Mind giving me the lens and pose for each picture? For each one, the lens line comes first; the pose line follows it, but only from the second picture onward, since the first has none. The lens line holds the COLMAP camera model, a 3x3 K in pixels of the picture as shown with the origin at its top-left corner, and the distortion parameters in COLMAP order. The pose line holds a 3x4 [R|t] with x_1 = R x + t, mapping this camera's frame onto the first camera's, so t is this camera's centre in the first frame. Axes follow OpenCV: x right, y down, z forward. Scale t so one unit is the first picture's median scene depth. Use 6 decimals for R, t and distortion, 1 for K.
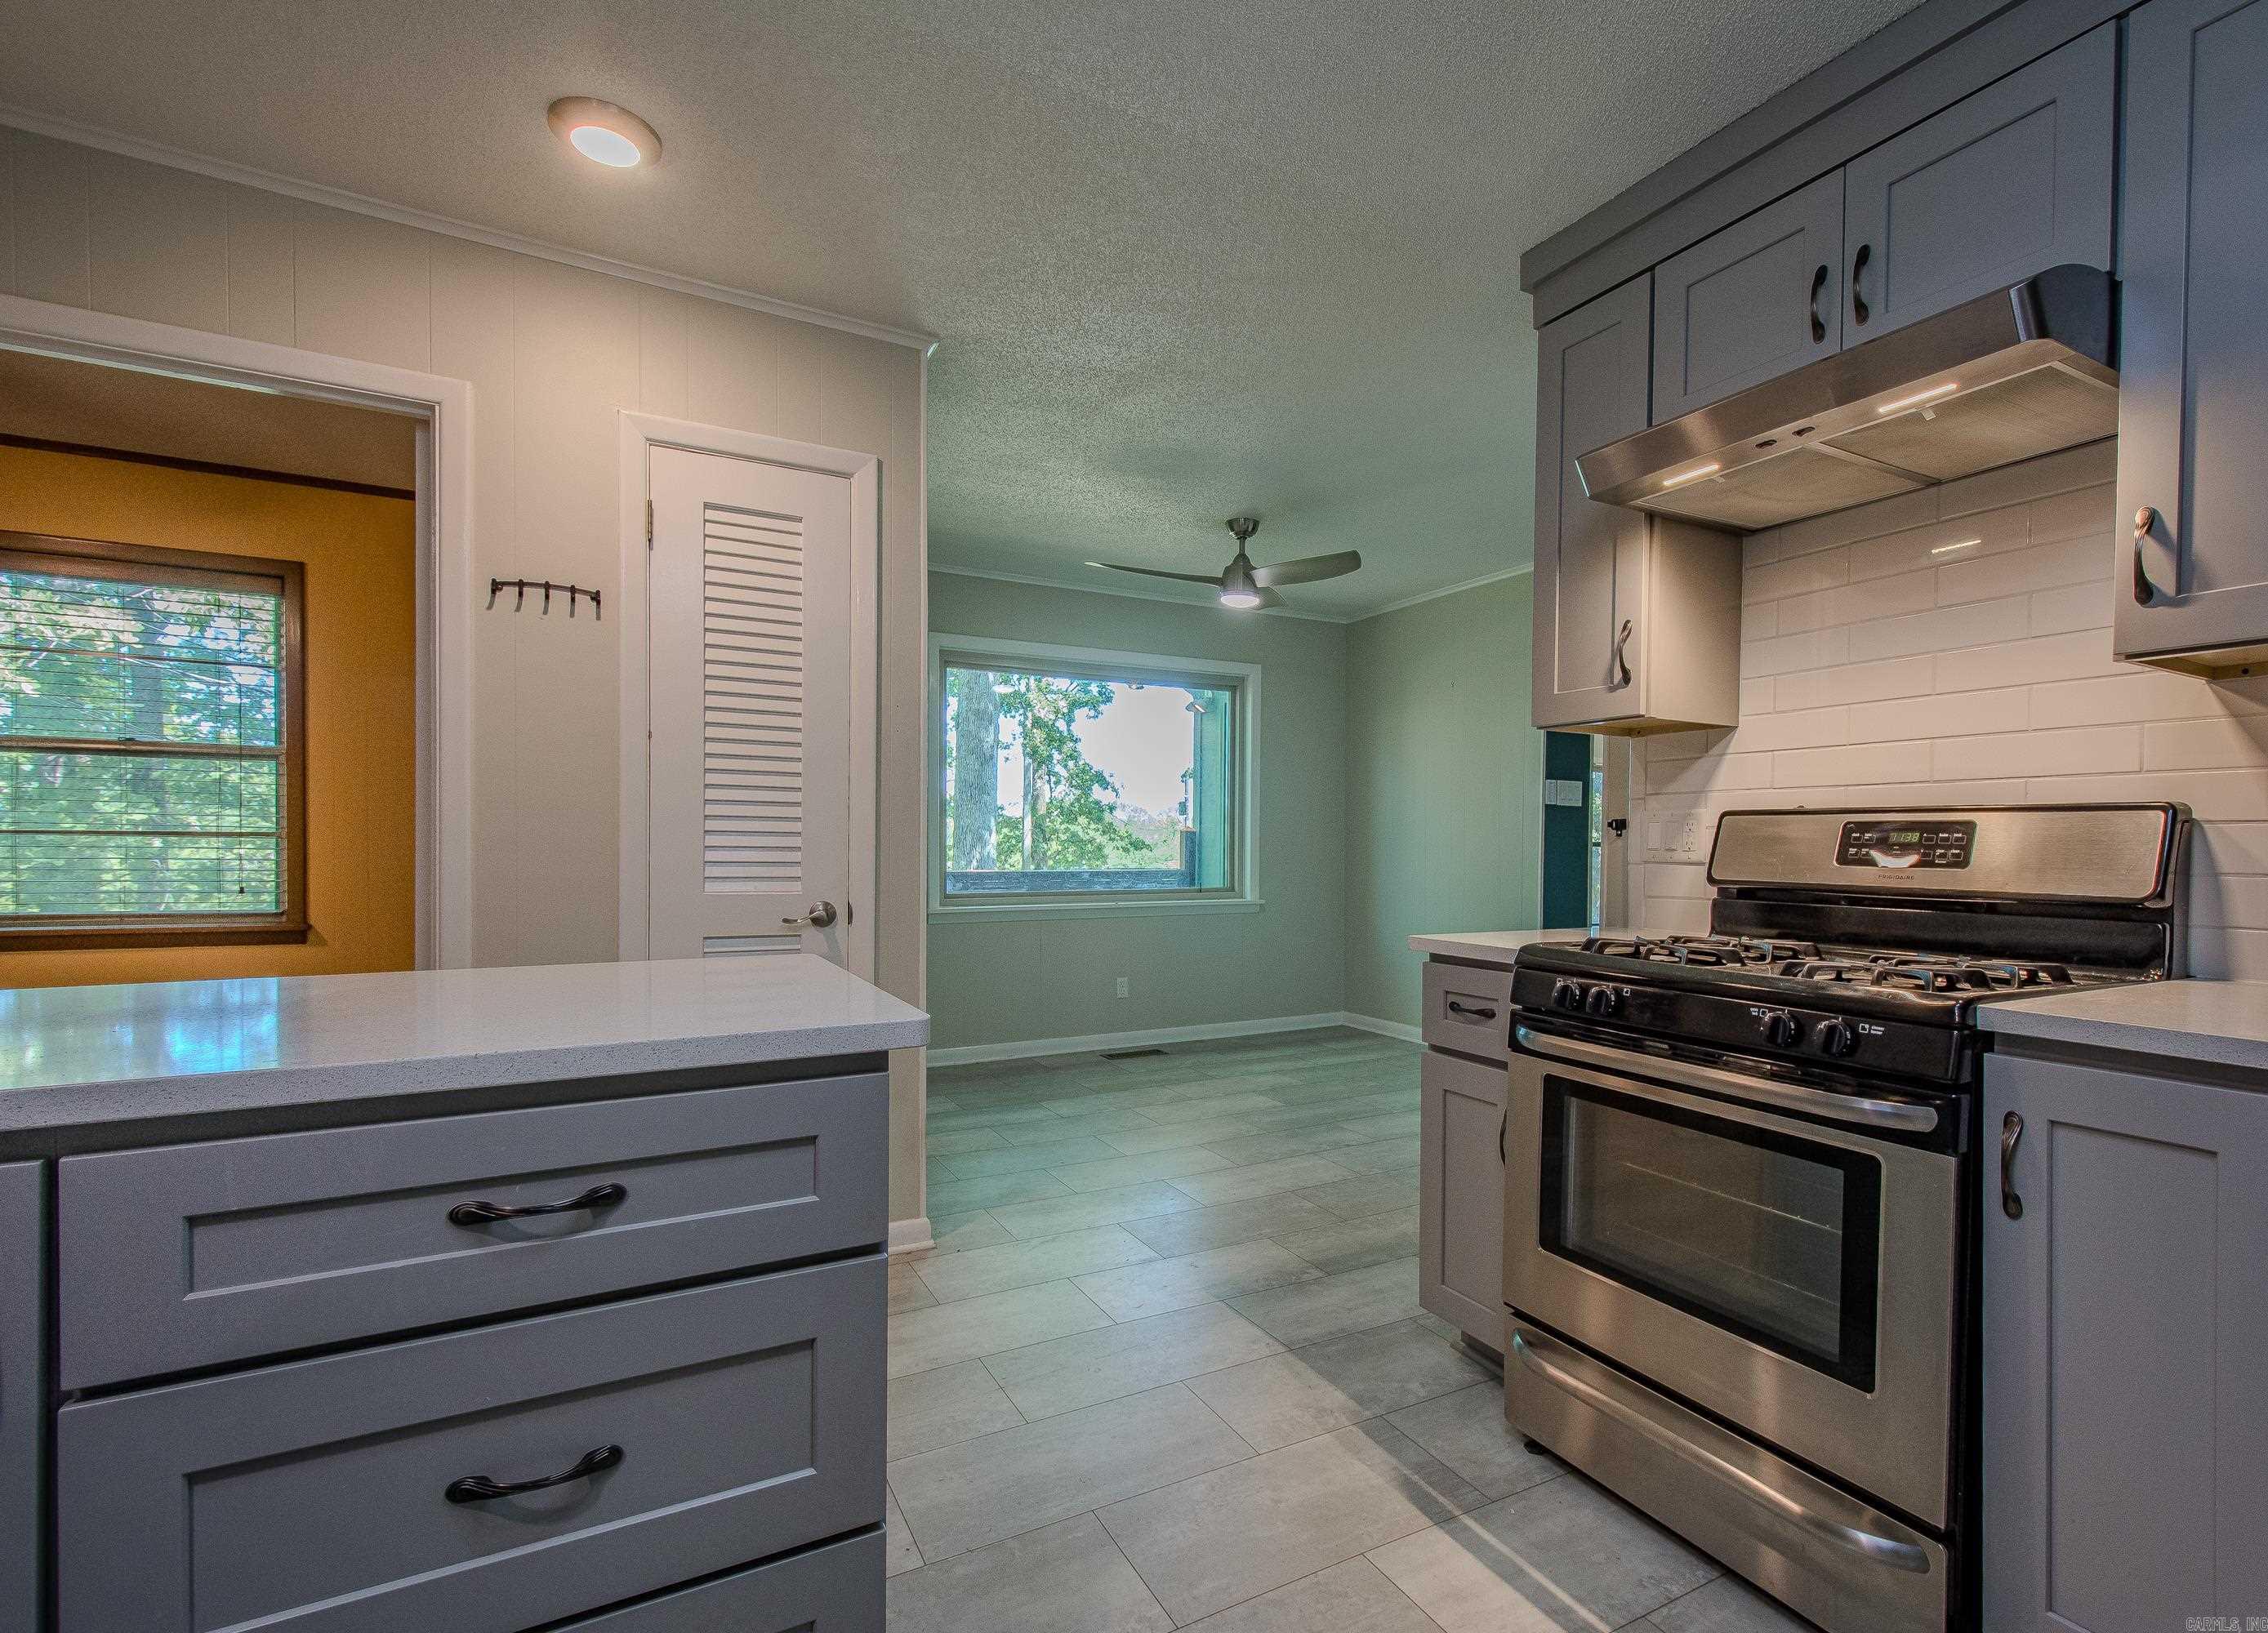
lens RADIAL K [[1078.9, 0, 1207.9], [0, 1078.9, 852.5], [0, 0, 1]] dist [0.012544, 0.000365]
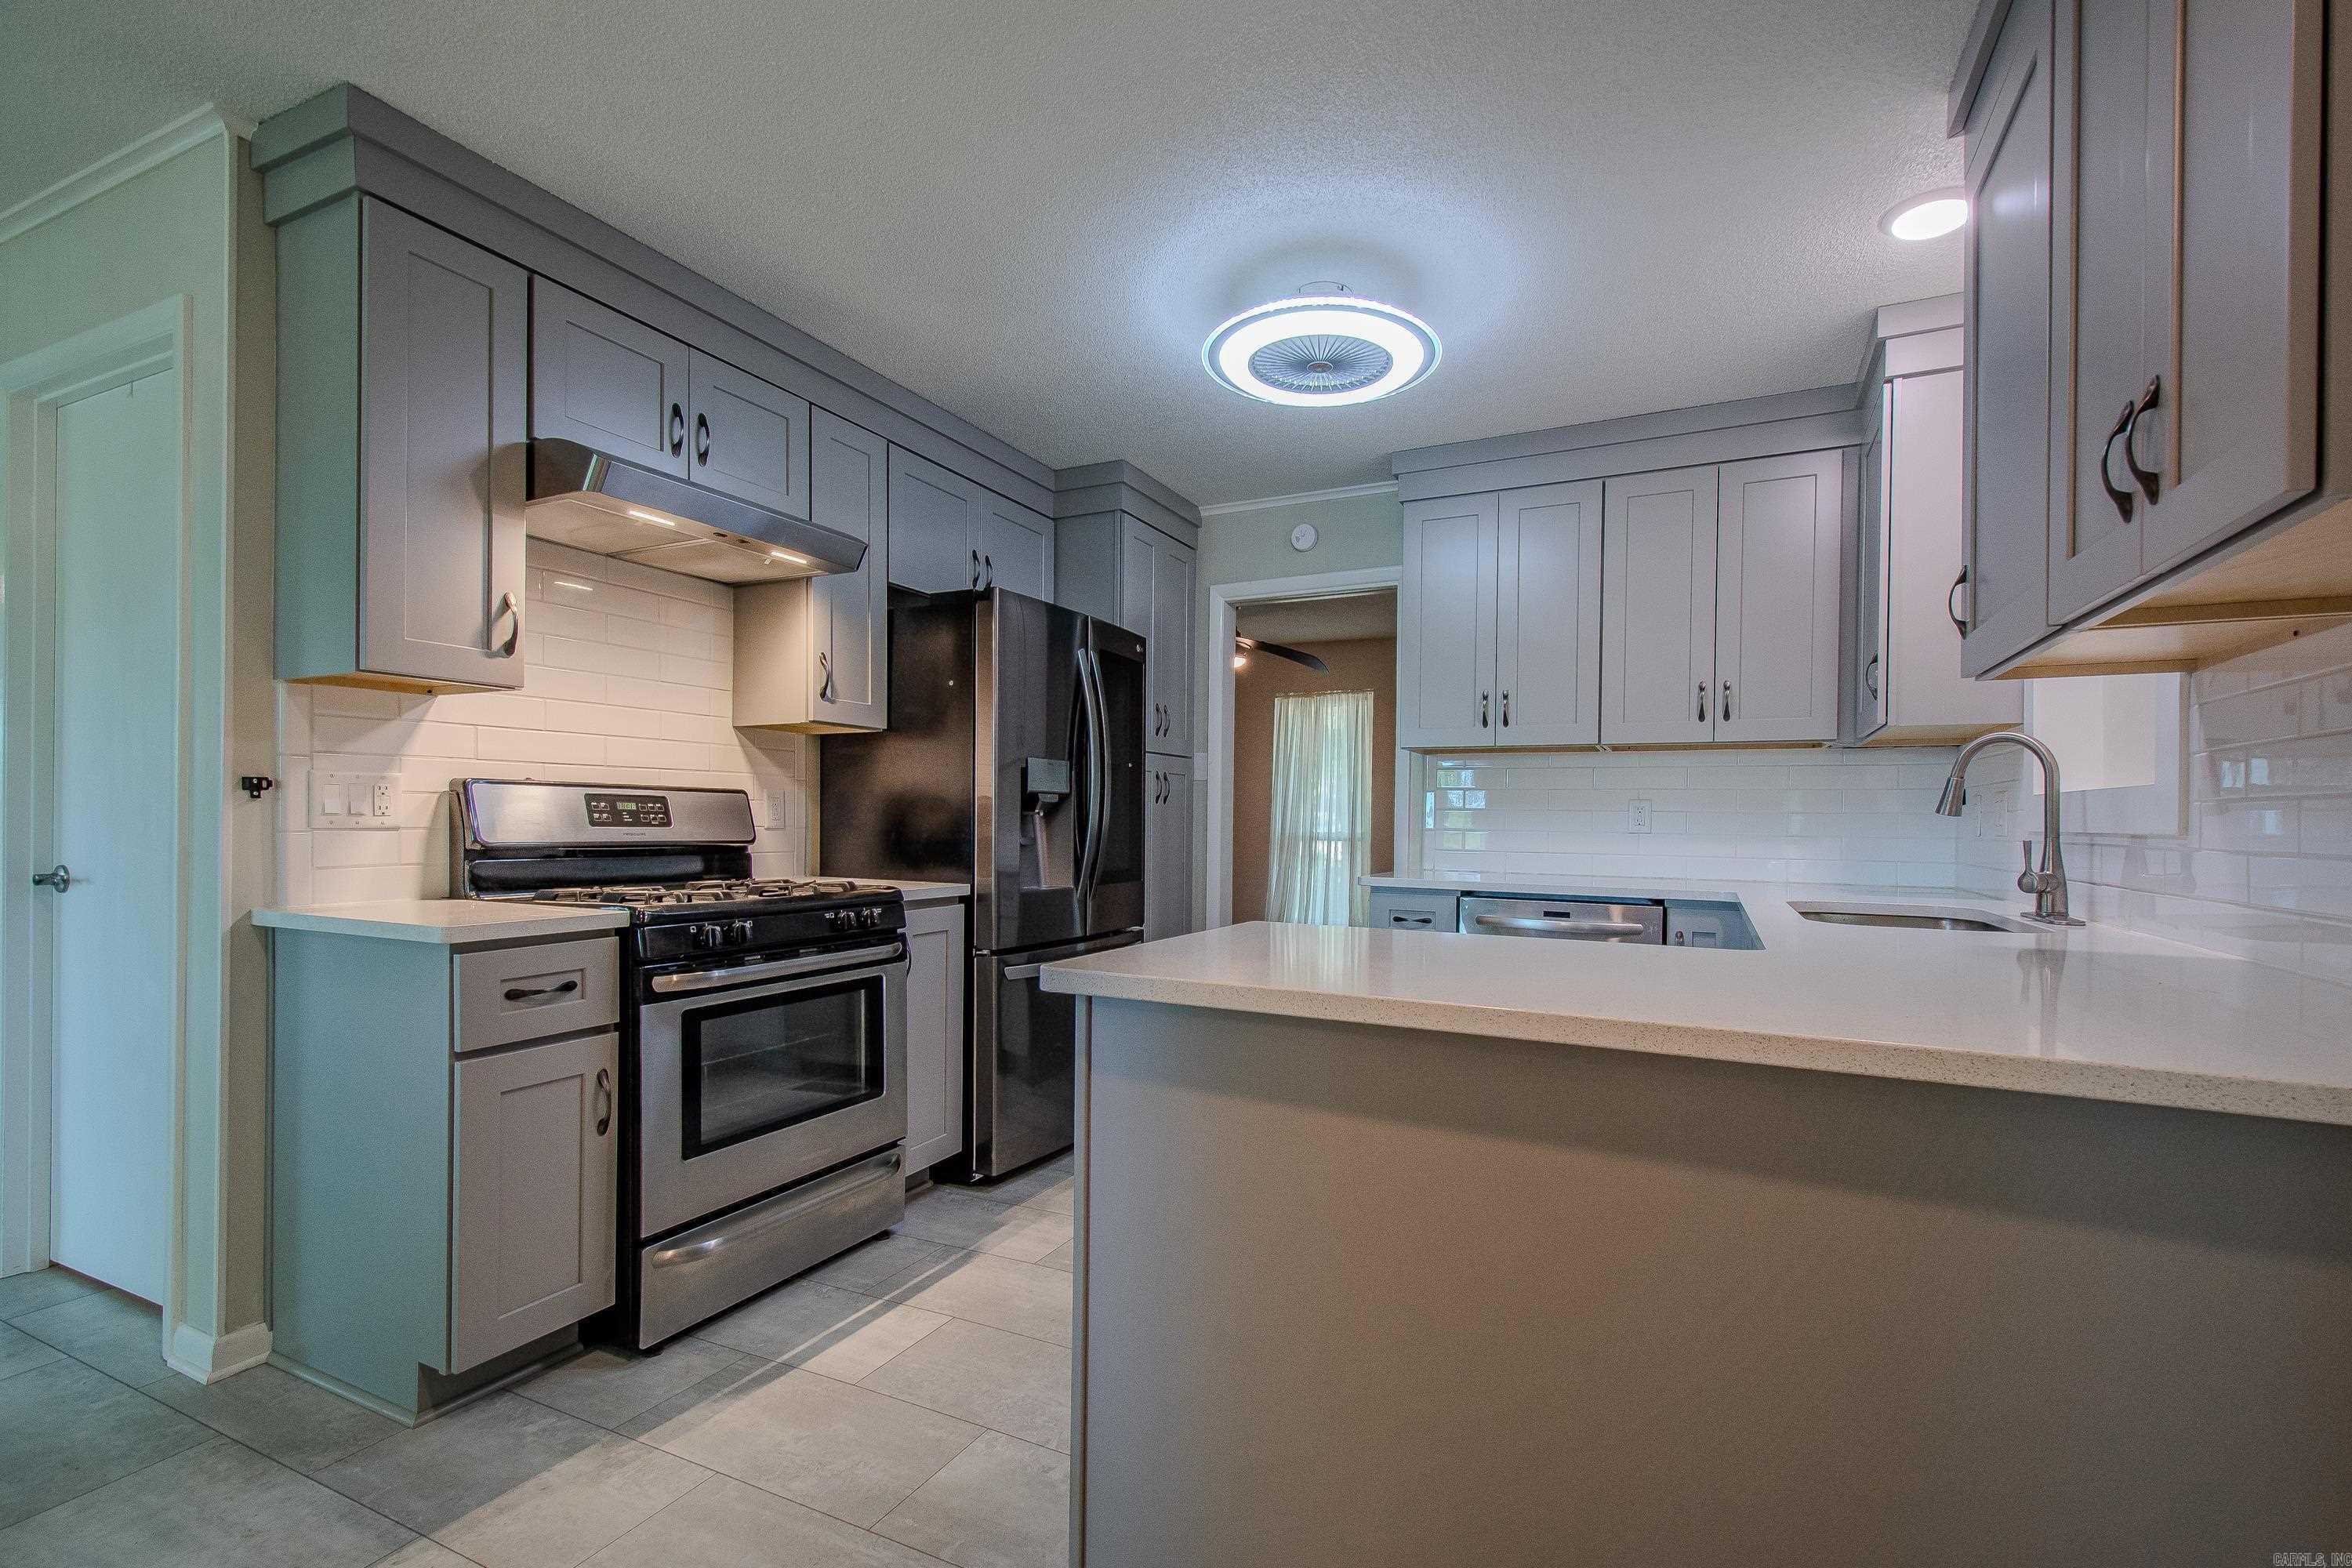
lens RADIAL K [[1028.3, 0, 1210.5], [0, 1028.3, 823.8], [0, 0, 1]] dist [0.018568, -0.007599]
pose [[-0.576684, -0.019444, 0.816736, -0.387805], [-0.009480, 0.999809, 0.017108, -0.009042], [-0.816912, 0.002123, -0.576758, 0.495894]]
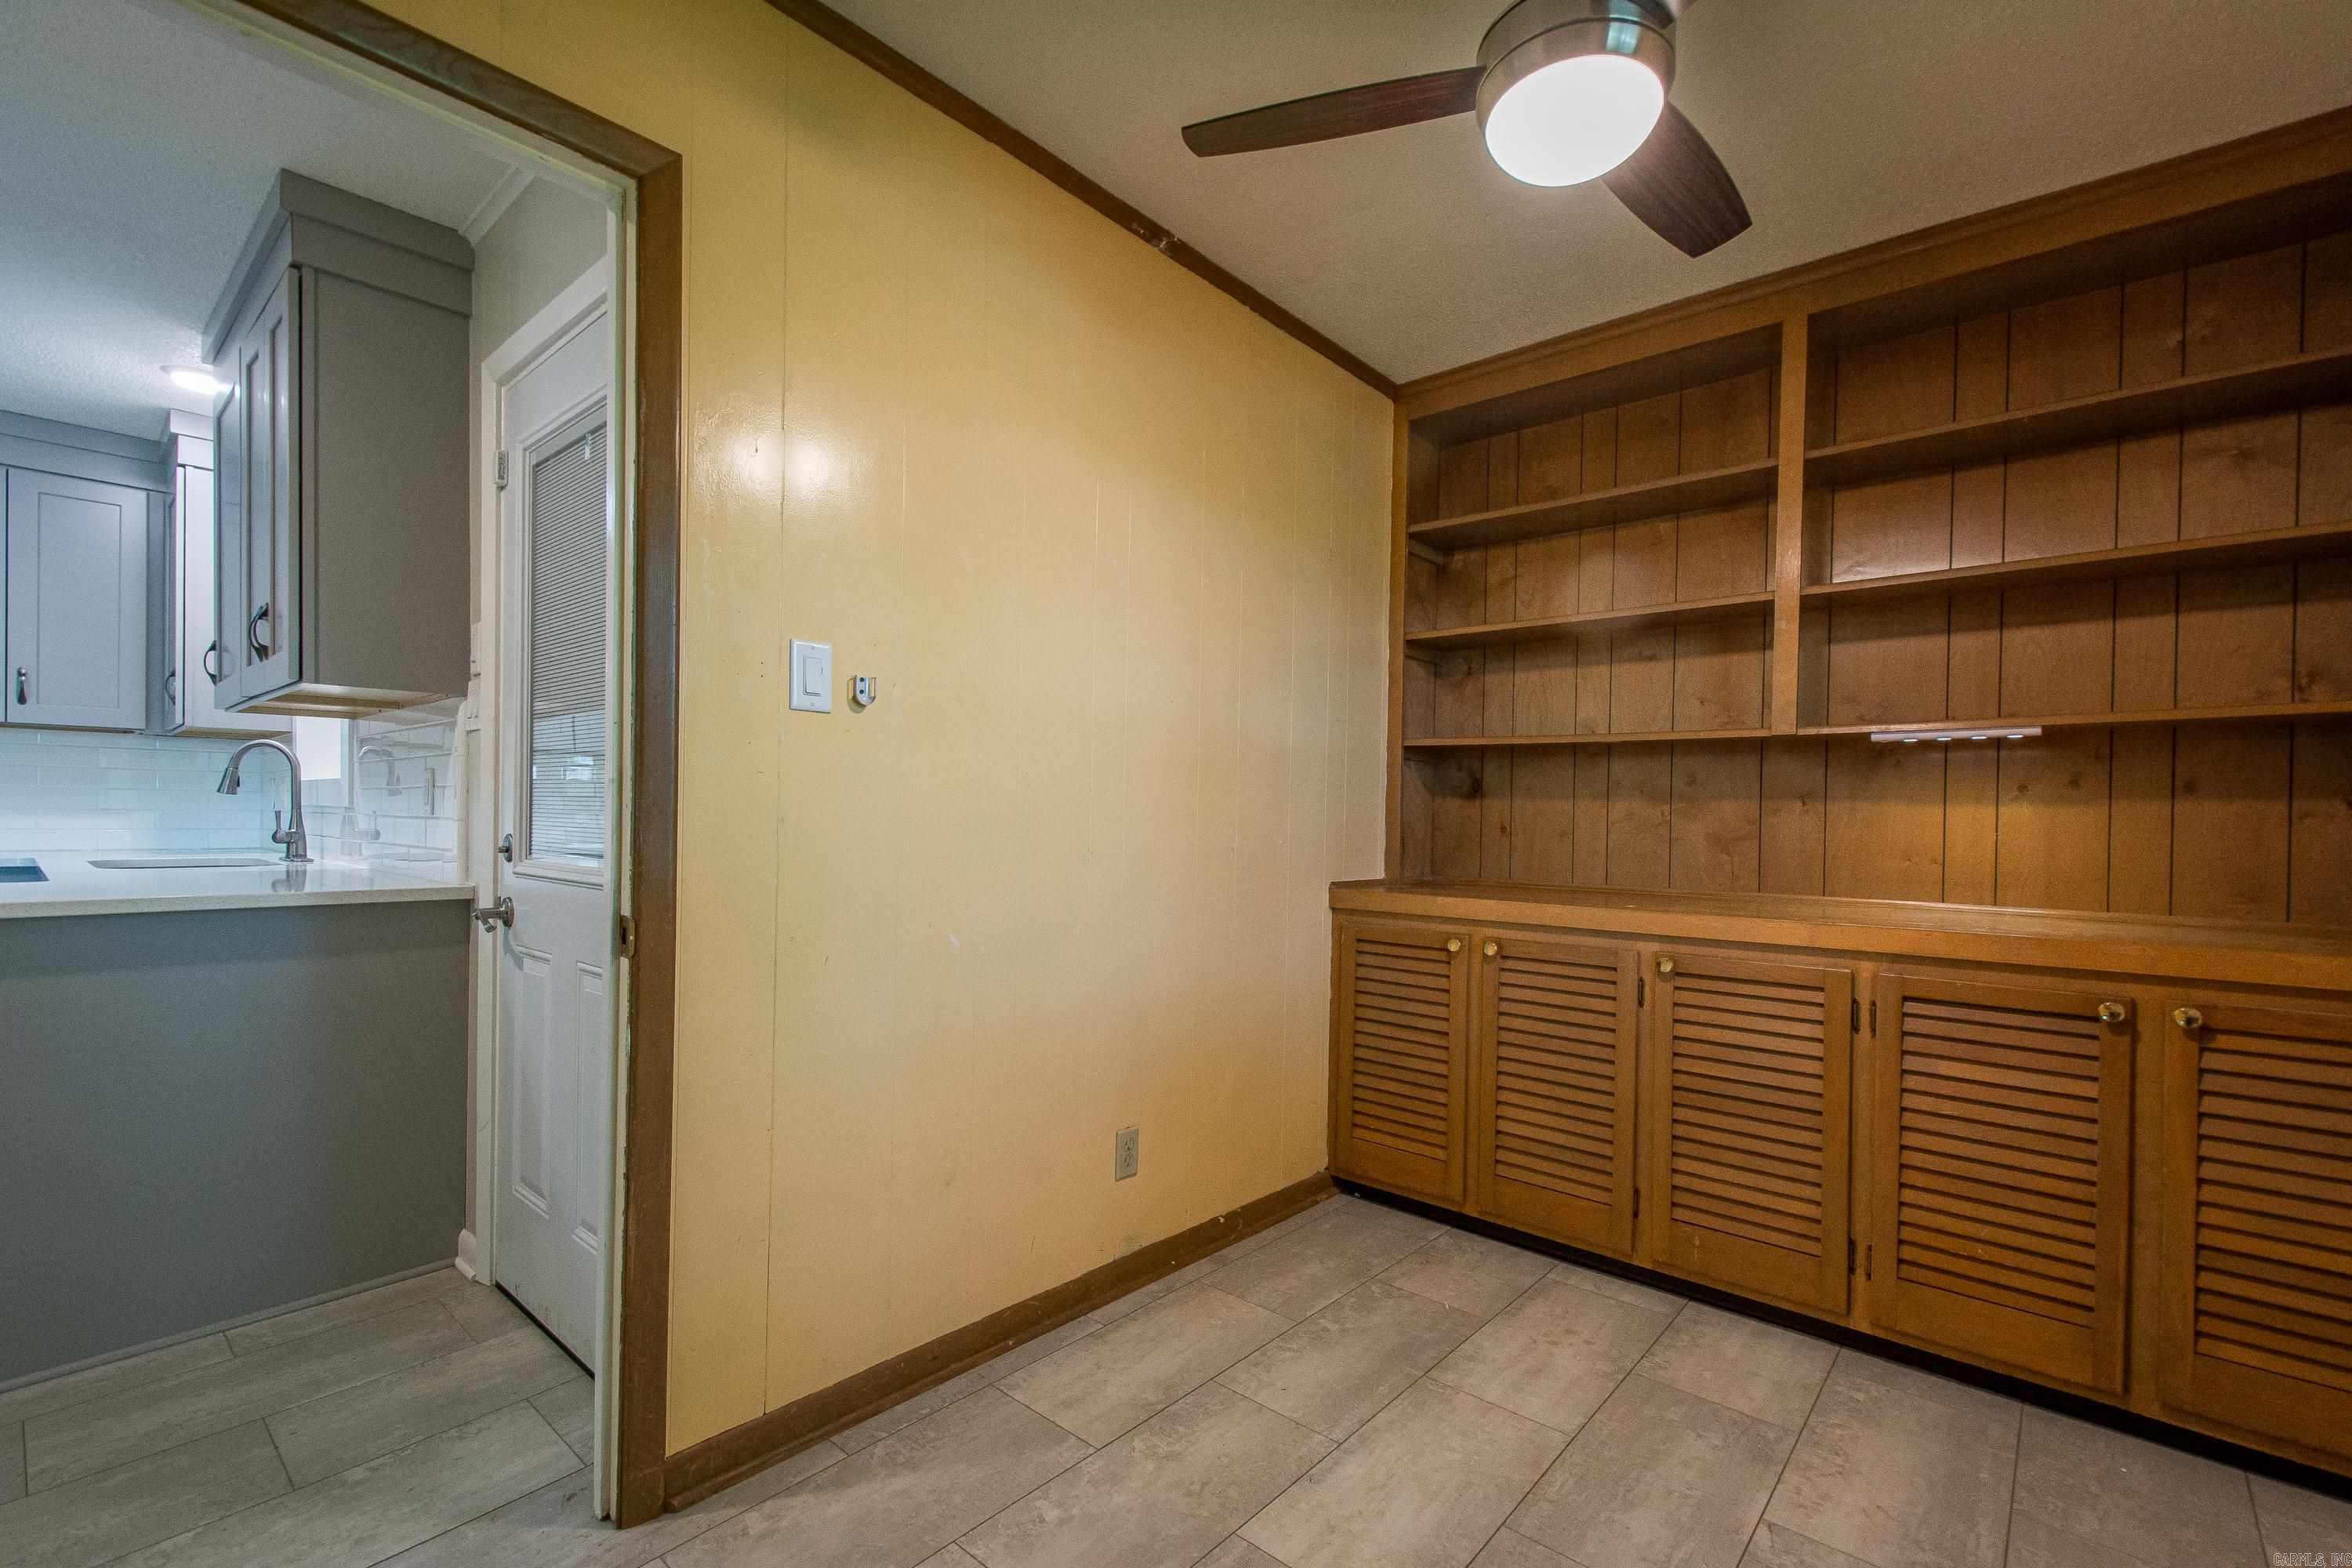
lens RADIAL K [[1028.3, 0, 1210.5], [0, 1028.3, 823.8], [0, 0, 1]] dist [0.018568, -0.007599]
pose [[-0.937796, -0.021699, -0.346508, -0.584913], [-0.027641, 0.999543, 0.012213, -0.014884], [0.346084, 0.021032, -0.937968, 0.849192]]
